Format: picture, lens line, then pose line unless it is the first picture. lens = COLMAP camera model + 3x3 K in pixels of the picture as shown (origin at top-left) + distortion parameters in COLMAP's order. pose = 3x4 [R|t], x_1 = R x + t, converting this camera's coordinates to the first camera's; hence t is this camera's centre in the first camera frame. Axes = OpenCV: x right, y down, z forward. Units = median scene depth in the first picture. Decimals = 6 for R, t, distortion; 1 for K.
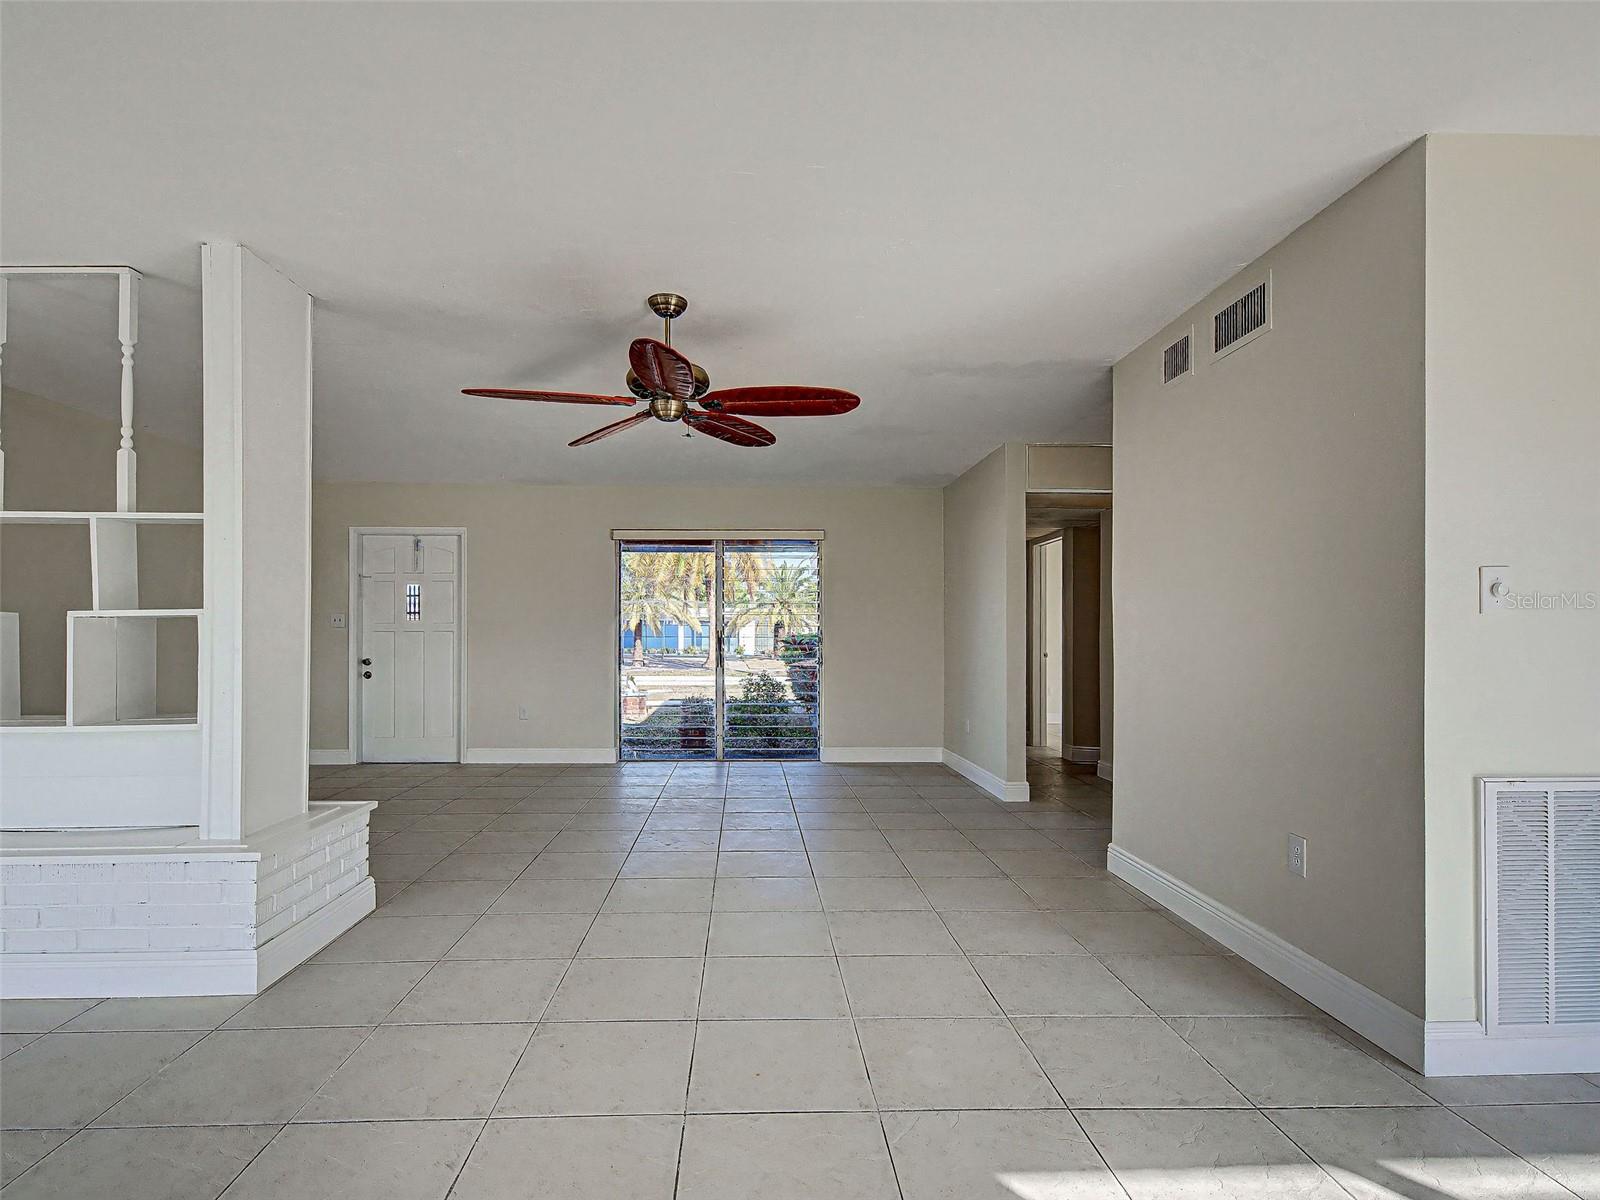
lens RADIAL K [[822.4, 0, 773.2], [0, 822.4, 634.3], [0, 0, 1]] dist [-0.005341, 0.000387]
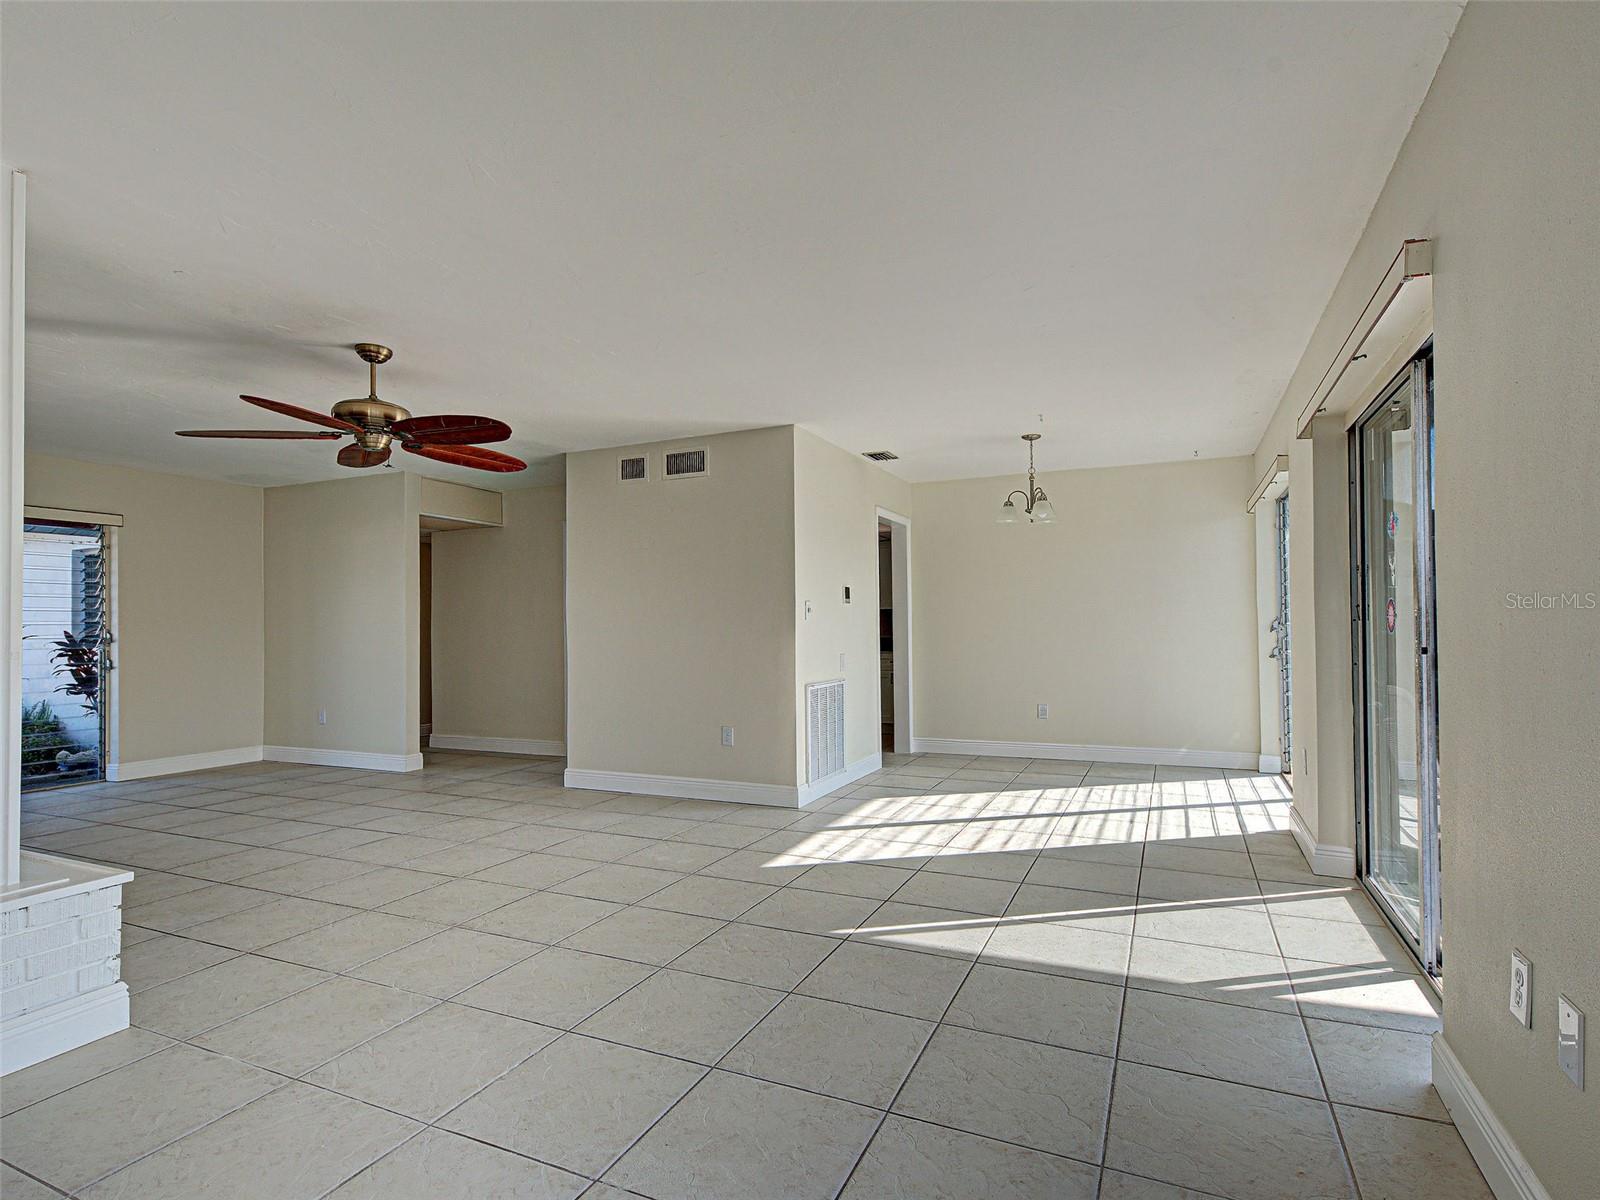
lens RADIAL K [[822.4, 0, 773.2], [0, 822.4, 634.3], [0, 0, 1]] dist [-0.005341, 0.000387]
pose [[0.466688, -0.010097, 0.884365, -0.913490], [0.008566, 0.999940, 0.006896, -0.000131], [-0.884381, 0.004357, 0.466746, -0.054040]]
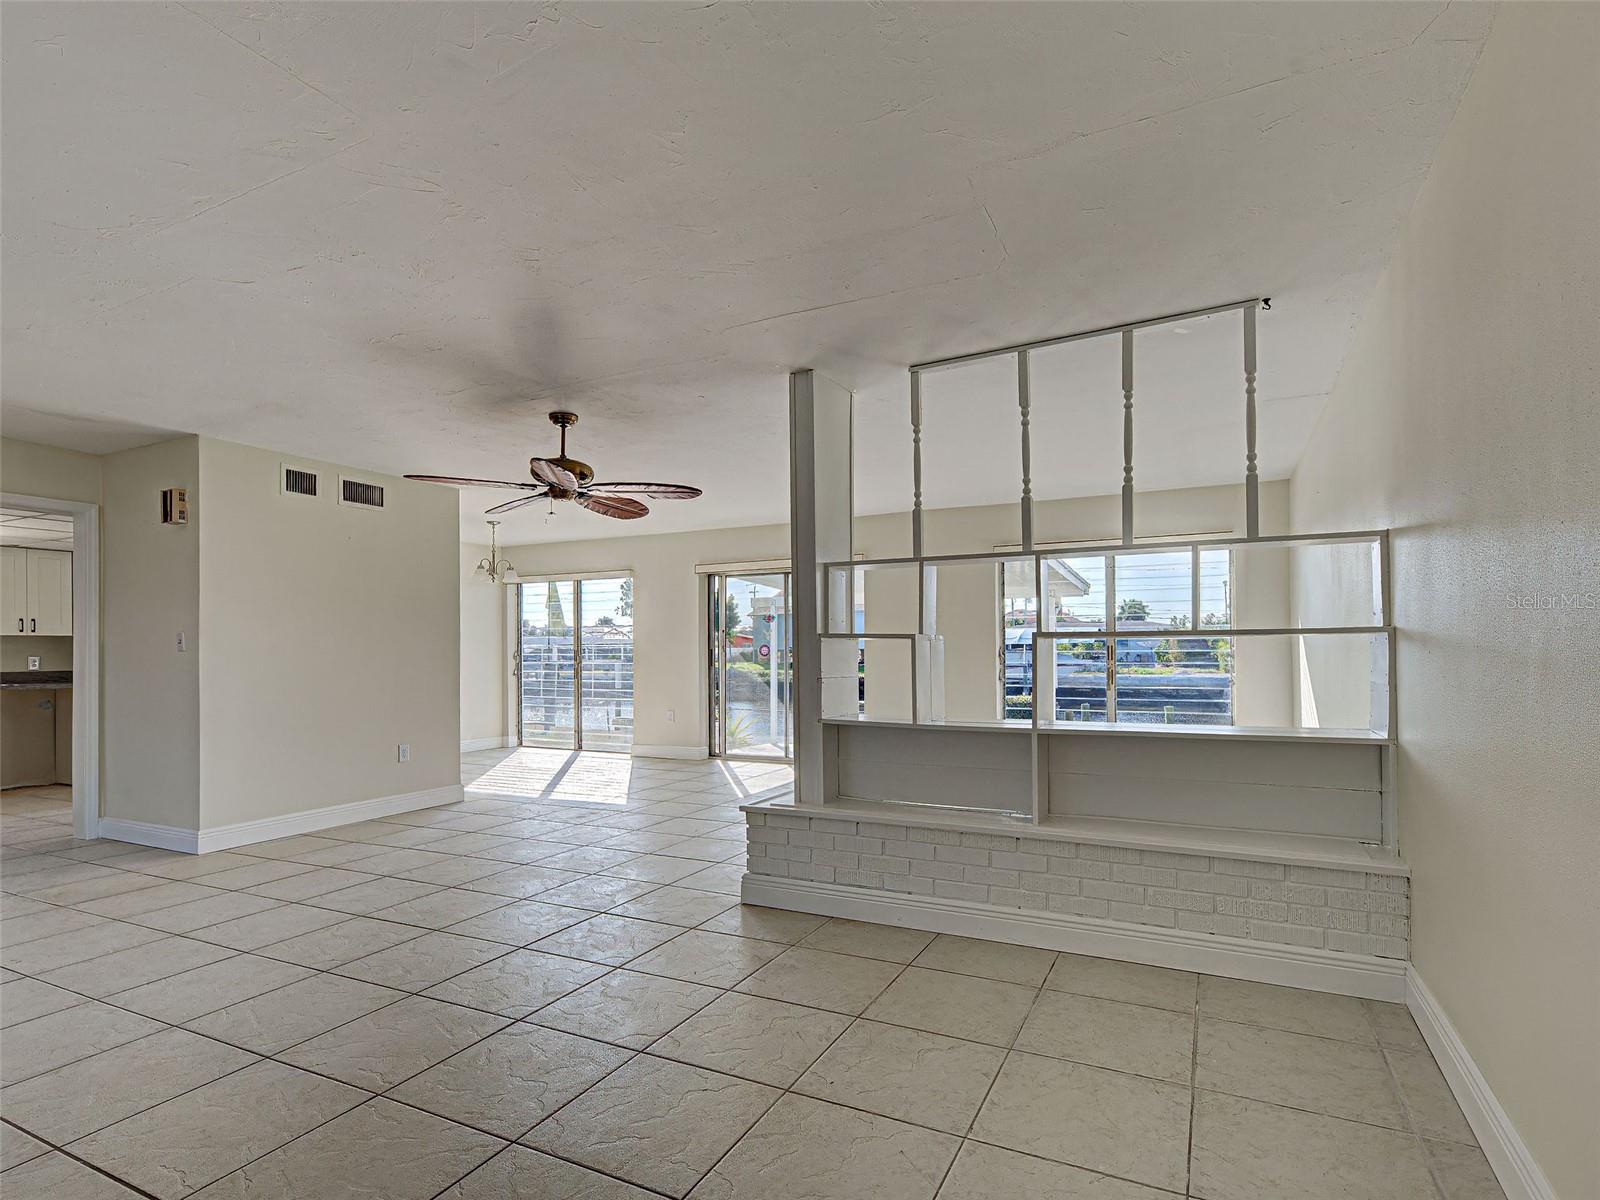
lens RADIAL K [[890.8, 0, 760.2], [0, 890.8, 644.0], [0, 0, 1]] dist [0.036509, 0.000510]
pose [[-0.859929, 0.013173, 0.510244, -1.189033], [0.009028, 0.999903, -0.010600, 0.003613], [-0.510334, -0.004509, -0.859965, 2.105080]]
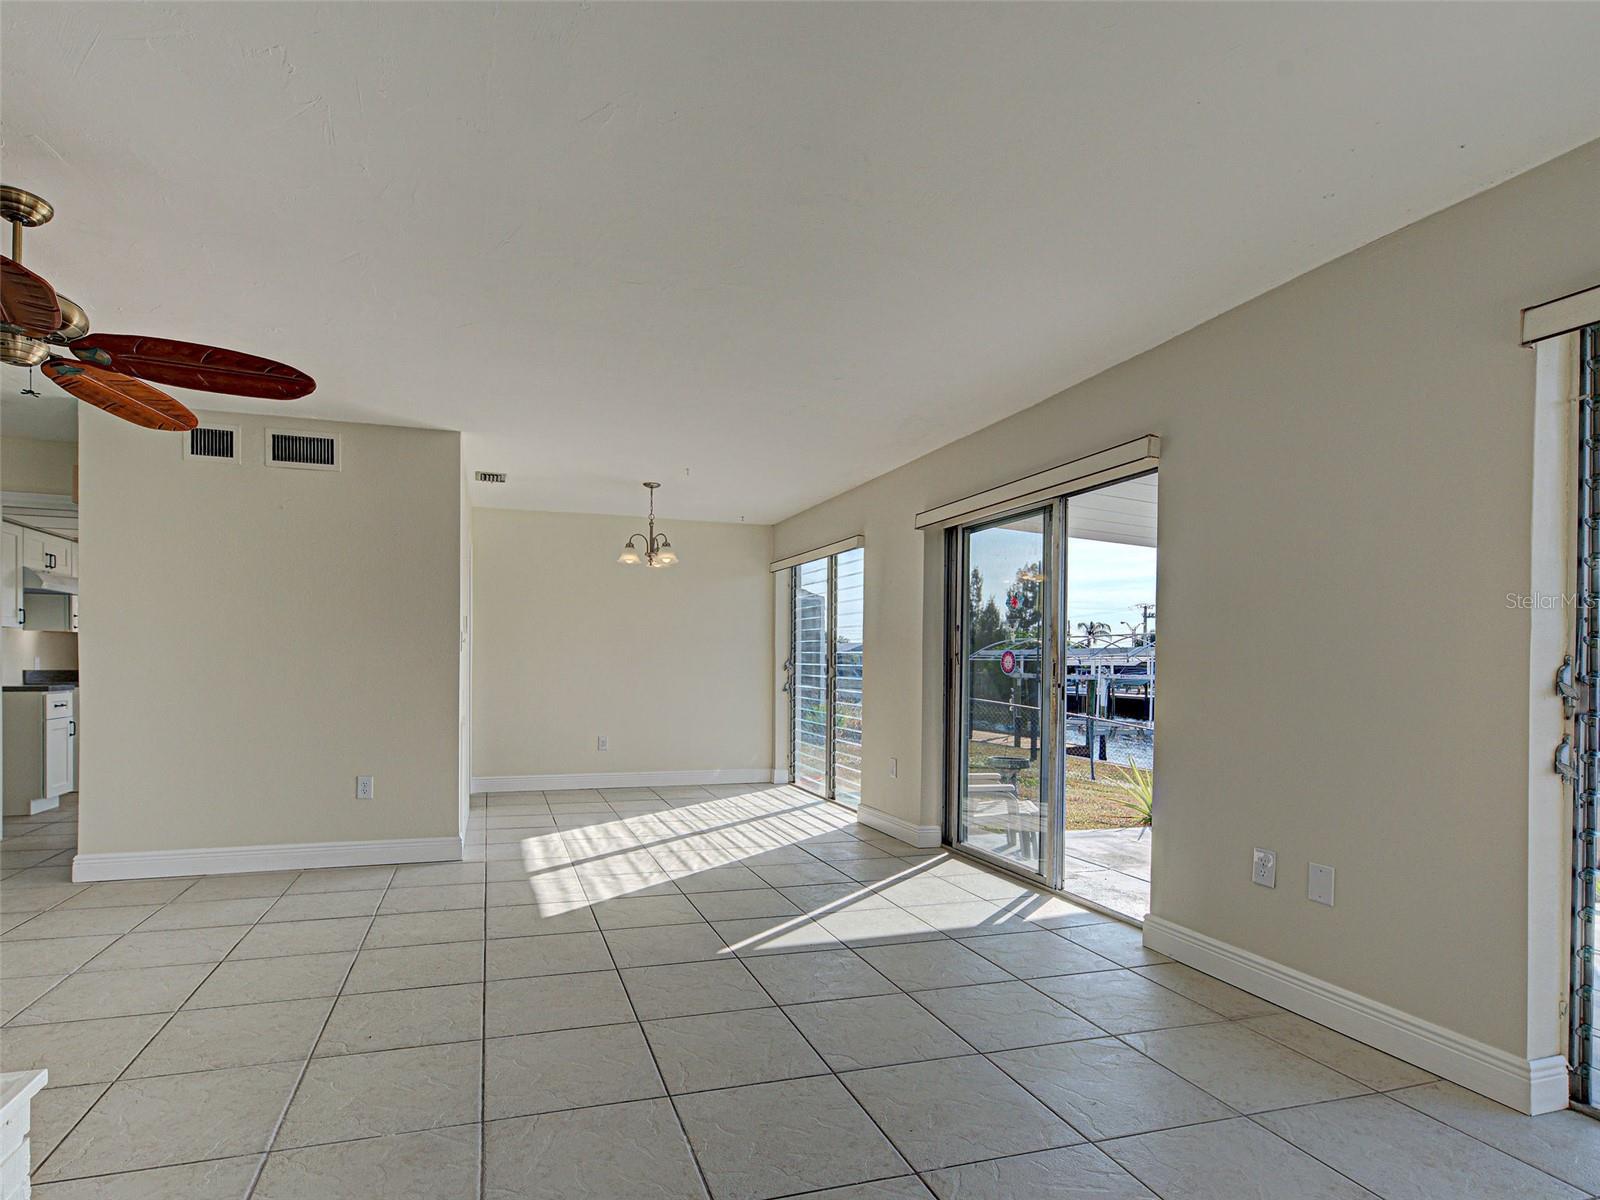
lens RADIAL K [[865.1, 0, 707.5], [0, 865.1, 677.9], [0, 0, 1]] dist [0.002086, 0.000702]
pose [[-0.245423, -0.017599, 0.969256, -1.044280], [-0.010052, 0.999828, 0.015609, 0.002711], [-0.969364, -0.005912, -0.245557, 0.599948]]
